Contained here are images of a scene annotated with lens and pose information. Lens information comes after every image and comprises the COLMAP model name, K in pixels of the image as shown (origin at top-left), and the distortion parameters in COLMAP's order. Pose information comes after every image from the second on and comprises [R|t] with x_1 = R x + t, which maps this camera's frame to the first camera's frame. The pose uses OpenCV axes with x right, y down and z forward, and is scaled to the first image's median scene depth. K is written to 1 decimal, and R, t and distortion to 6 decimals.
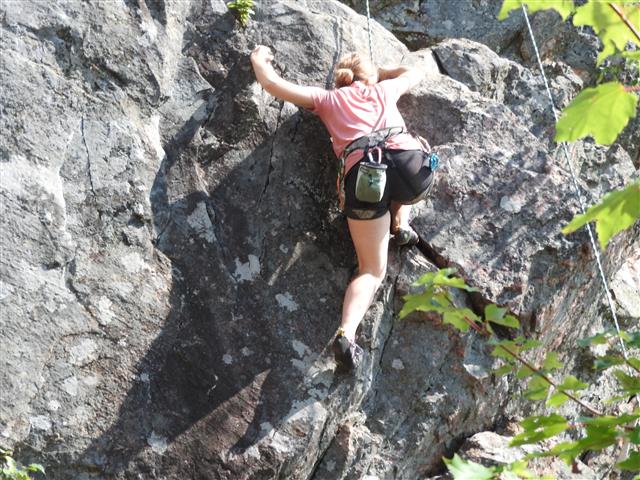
lens RADIAL K [[1937.7, 0, 320.0], [0, 1937.7, 240.0], [0, 0, 1]] dist [0.086578, 1.226765]
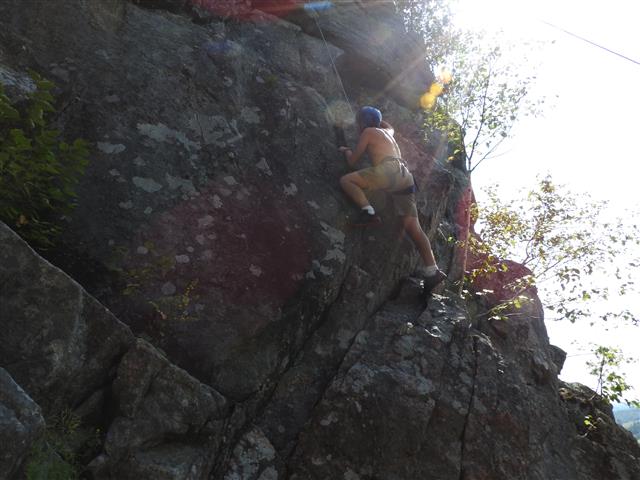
lens RADIAL K [[511.3, 0, 320.0], [0, 511.3, 240.0], [0, 0, 1]] dist [0.011746, -0.003491]
pose [[0.981861, -0.035175, 0.186310, -0.105782], [0.065482, 0.985087, -0.159107, 0.146554], [-0.177935, 0.168421, 0.969522, 0.544128]]
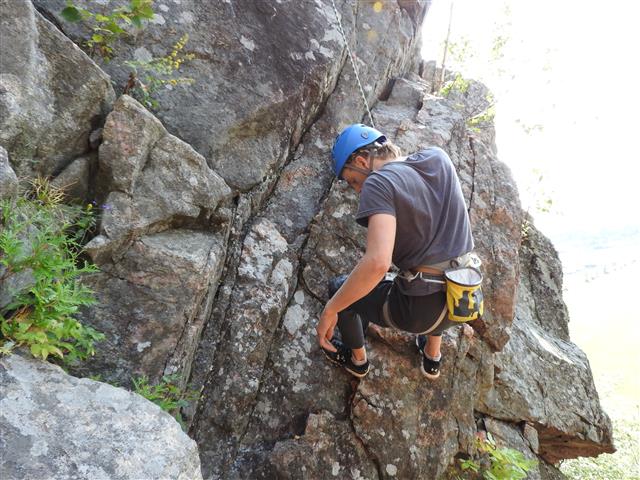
lens RADIAL K [[454.8, 0, 320.0], [0, 454.8, 240.0], [0, 0, 1]] dist [0.007675, -0.006501]
pose [[0.942678, -0.112799, 0.314061, -0.145667], [0.062327, 0.984092, 0.166371, 0.183286], [-0.327831, -0.137260, 0.934712, 0.643050]]
